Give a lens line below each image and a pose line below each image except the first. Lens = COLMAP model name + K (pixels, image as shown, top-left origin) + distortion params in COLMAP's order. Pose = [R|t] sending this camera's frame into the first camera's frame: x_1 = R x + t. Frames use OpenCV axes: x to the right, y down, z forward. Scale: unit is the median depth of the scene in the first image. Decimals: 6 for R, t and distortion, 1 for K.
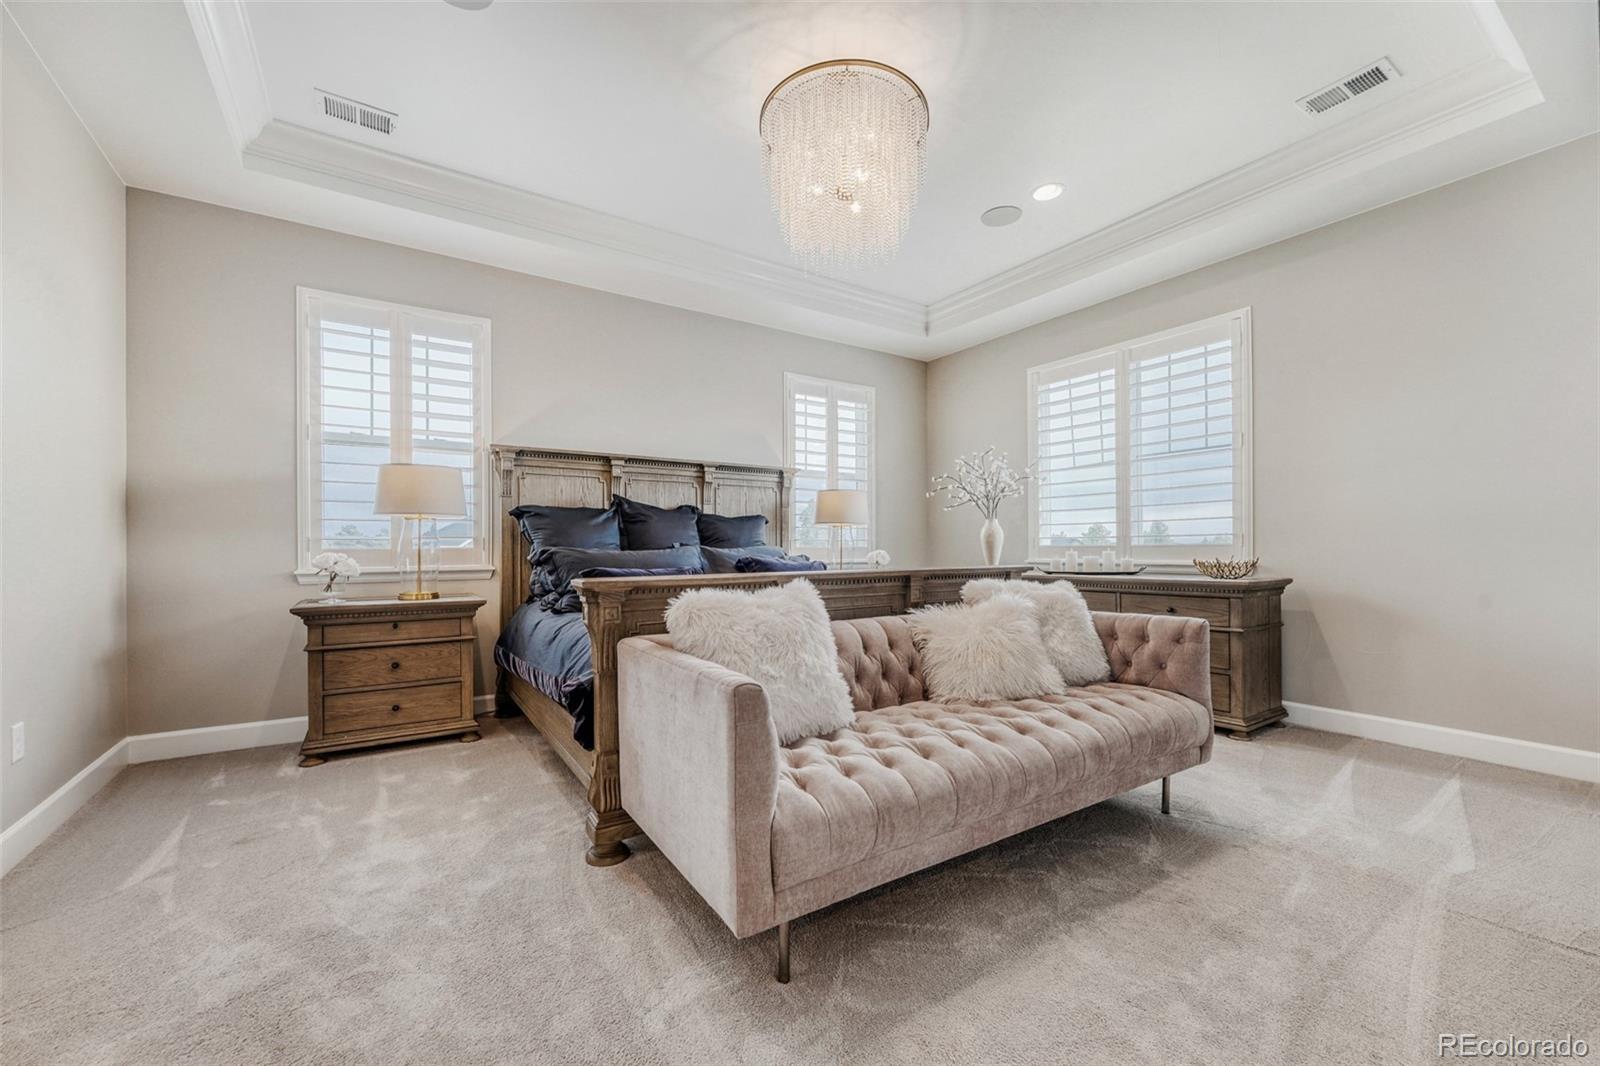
lens RADIAL K [[635.5, 0, 802.0], [0, 635.5, 537.0], [0, 0, 1]] dist [0.000973, 0.000226]
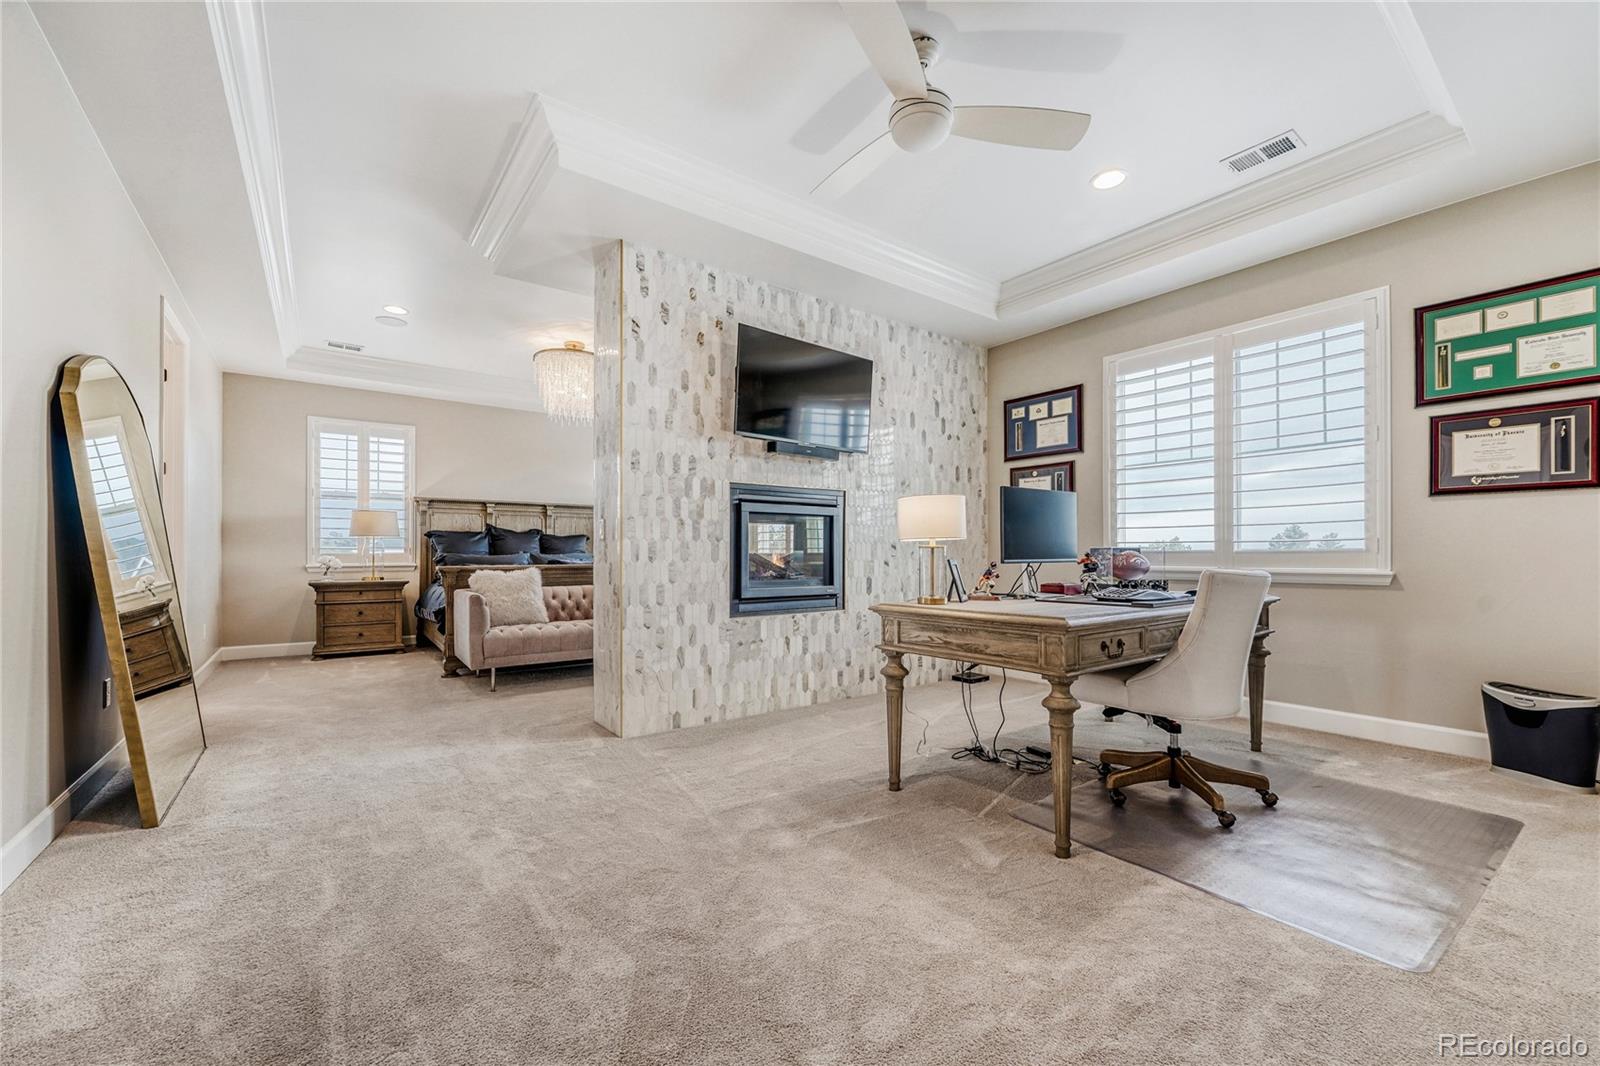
lens RADIAL K [[635.5, 0, 802.0], [0, 635.5, 542.6], [0, 0, 1]] dist [0.000973, 0.000226]
pose [[0.998495, 0.006405, 0.054476, 0.555487], [-0.006459, 0.999979, 0.000804, -0.024214], [-0.054470, -0.001155, 0.998515, -0.936423]]
